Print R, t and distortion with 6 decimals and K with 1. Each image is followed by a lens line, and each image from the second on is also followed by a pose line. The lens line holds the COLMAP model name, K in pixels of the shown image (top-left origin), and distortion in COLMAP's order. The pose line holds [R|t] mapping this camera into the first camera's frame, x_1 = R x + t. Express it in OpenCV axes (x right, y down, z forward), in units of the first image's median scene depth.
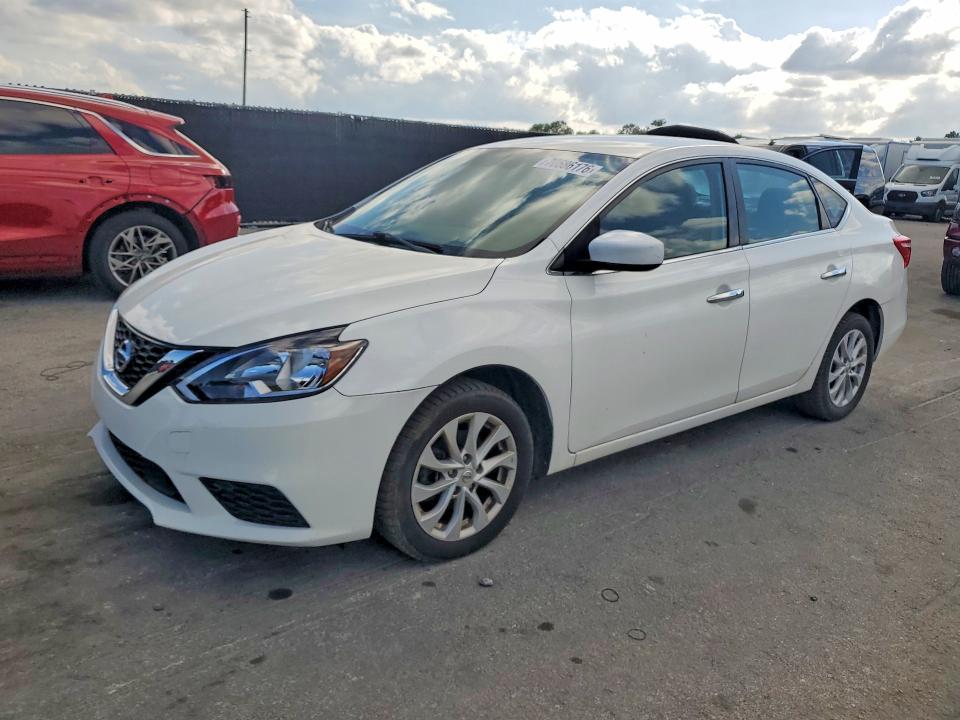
lens RADIAL K [[796.1, 0, 480.0], [0, 796.1, 360.0], [0, 0, 1]] dist [-0.000454, 0.000136]
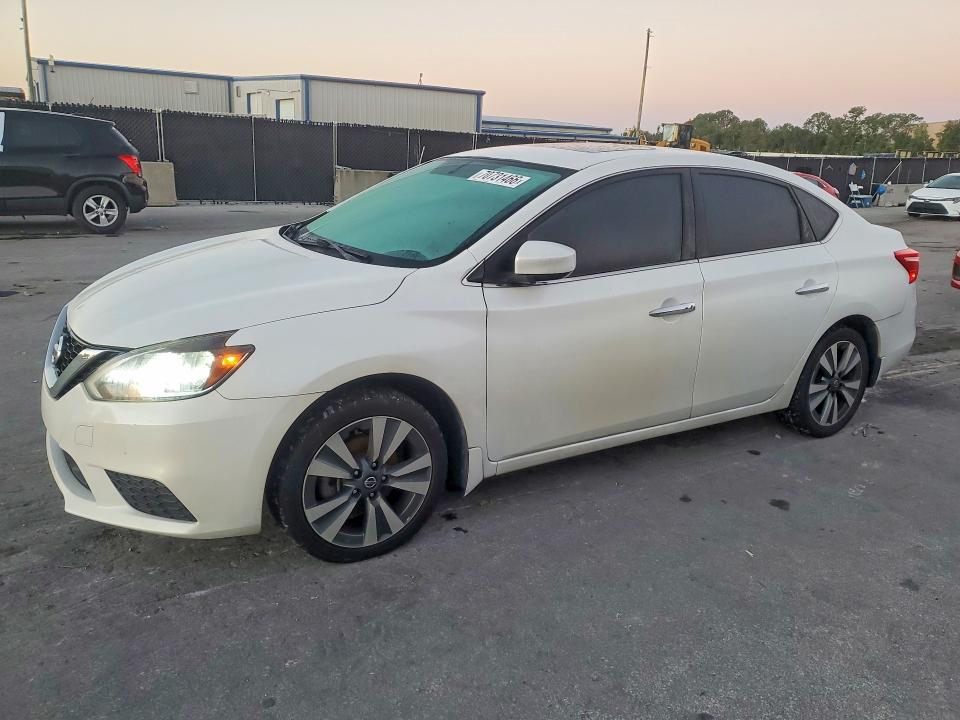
lens RADIAL K [[796.1, 0, 480.0], [0, 796.1, 360.0], [0, 0, 1]] dist [-0.000454, 0.000136]
pose [[0.992496, 0.036603, -0.116673, 0.216099], [-0.035968, 0.999325, 0.007537, -0.020002], [0.116870, -0.003284, 0.993142, -0.006271]]
